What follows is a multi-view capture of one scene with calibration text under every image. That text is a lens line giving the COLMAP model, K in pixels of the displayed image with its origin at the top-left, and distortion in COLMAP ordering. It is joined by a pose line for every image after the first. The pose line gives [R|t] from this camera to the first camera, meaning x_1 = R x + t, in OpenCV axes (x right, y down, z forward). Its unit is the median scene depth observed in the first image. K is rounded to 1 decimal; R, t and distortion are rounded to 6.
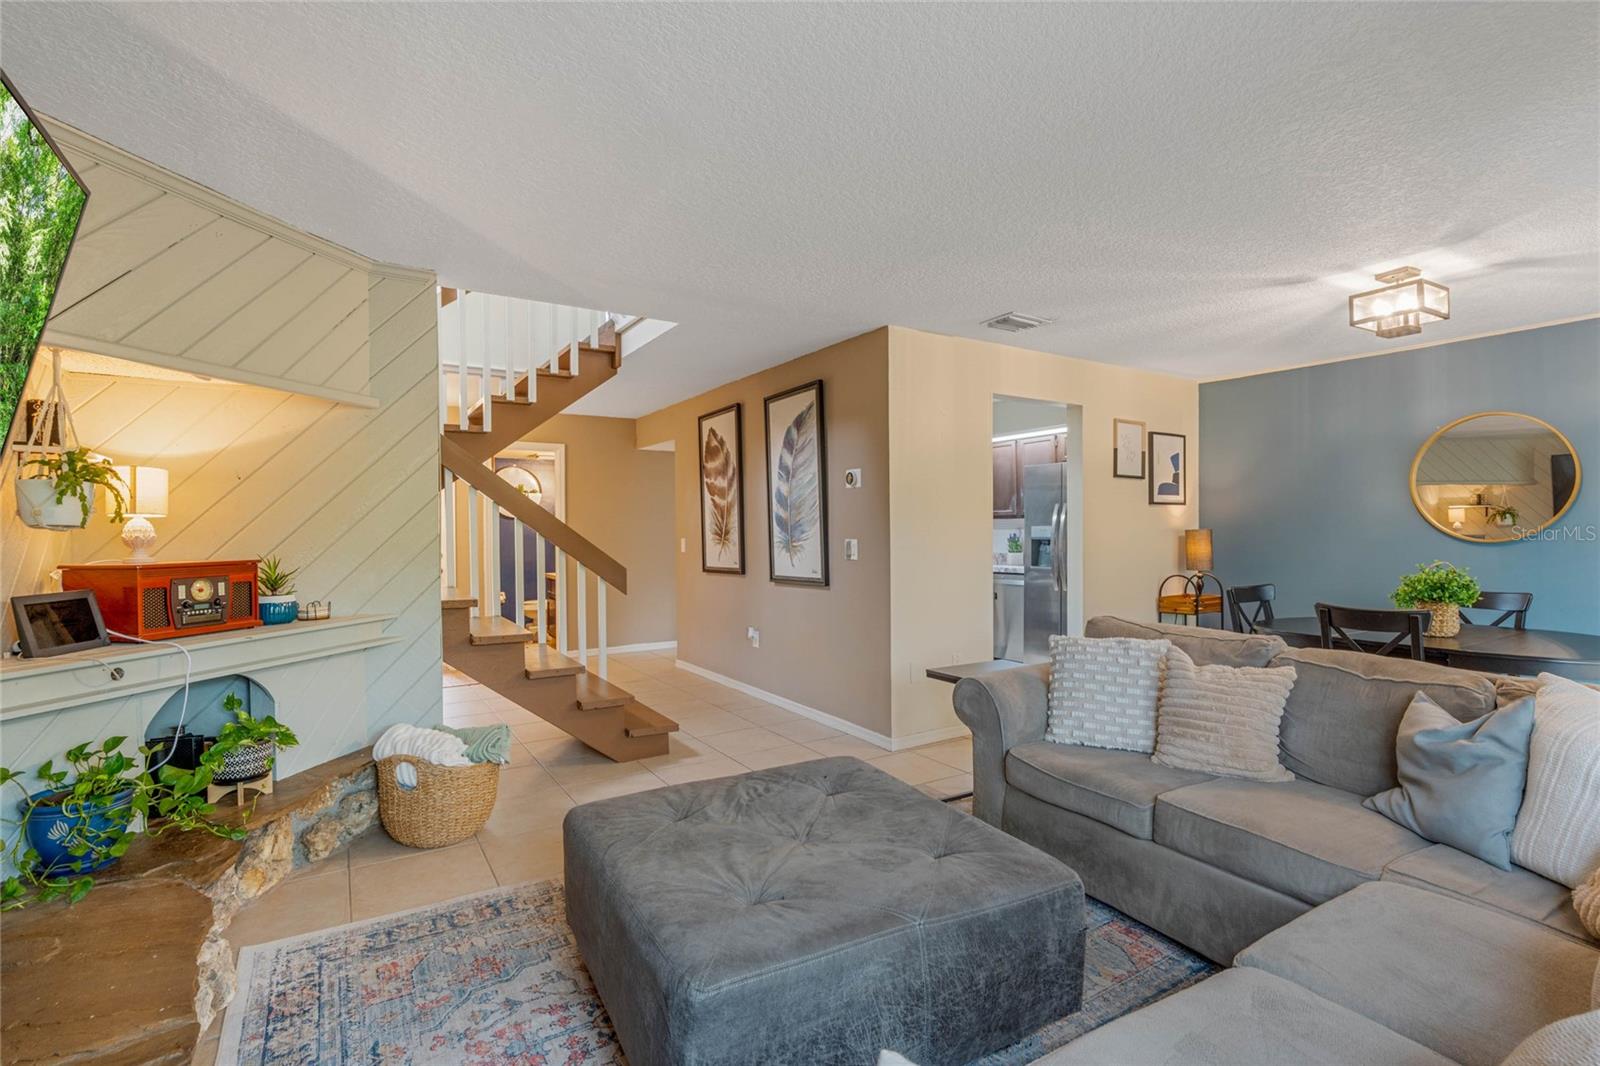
lens RADIAL K [[752.0, 0, 782.2], [0, 752.0, 522.7], [0, 0, 1]] dist [-0.004117, -0.002002]
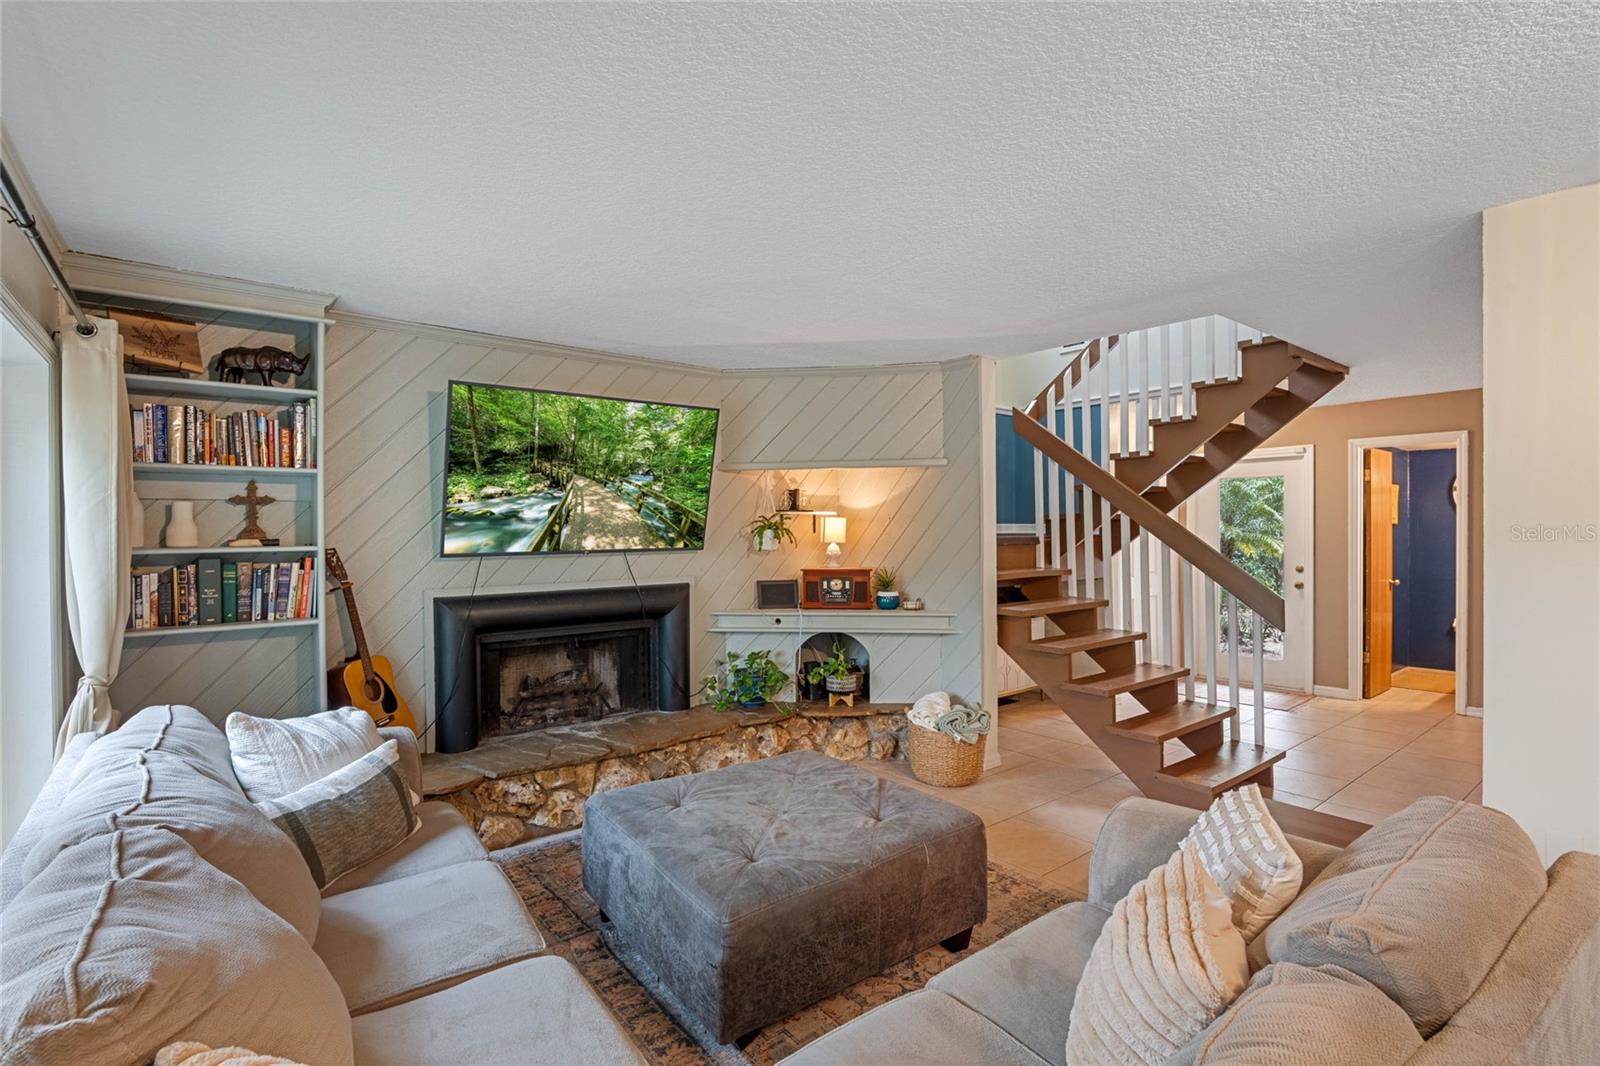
lens RADIAL K [[752.0, 0, 792.7], [0, 752.0, 522.6], [0, 0, 1]] dist [-0.004117, -0.002002]
pose [[0.103906, 0.003010, -0.994583, 0.937249], [0.015038, 0.999876, 0.004597, -0.064166], [0.994473, -0.015434, 0.103848, 0.638473]]
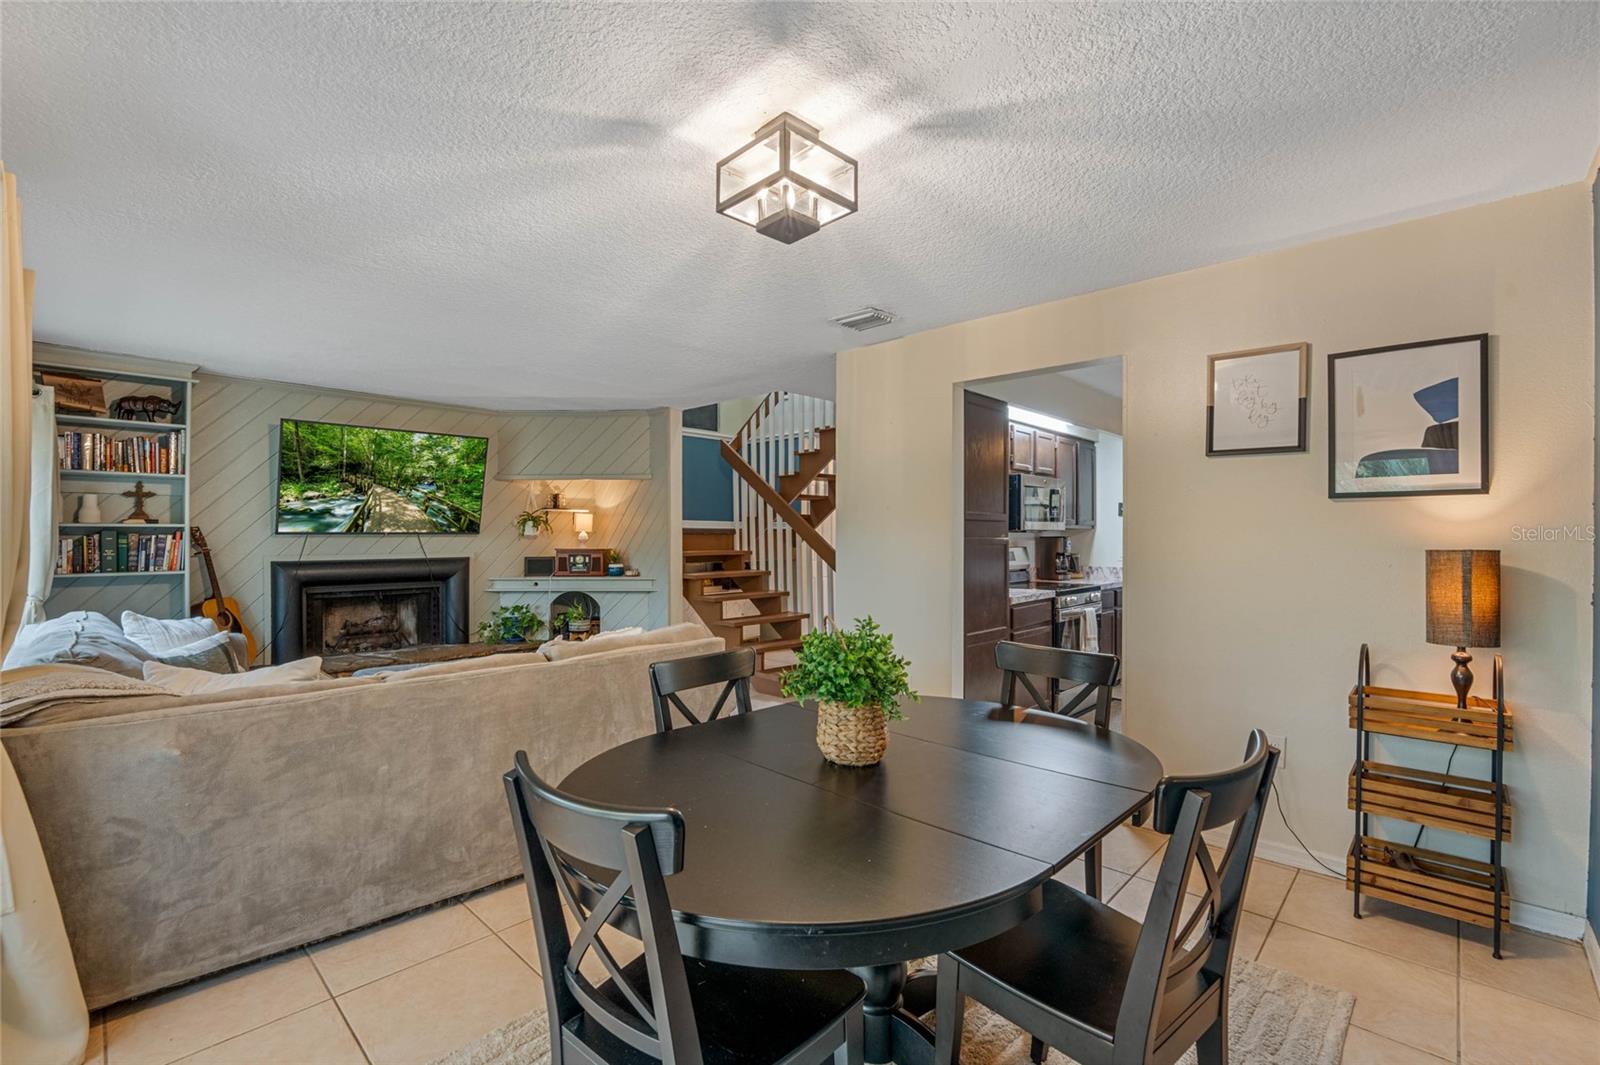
lens RADIAL K [[698.4, 0, 803.6], [0, 698.4, 529.6], [0, 0, 1]] dist [-0.017087, -0.000276]
pose [[0.246922, -0.001842, -0.969034, 1.671329], [0.007489, 0.999972, 0.000008, -0.010974], [0.969006, -0.007259, 0.246929, 1.055935]]
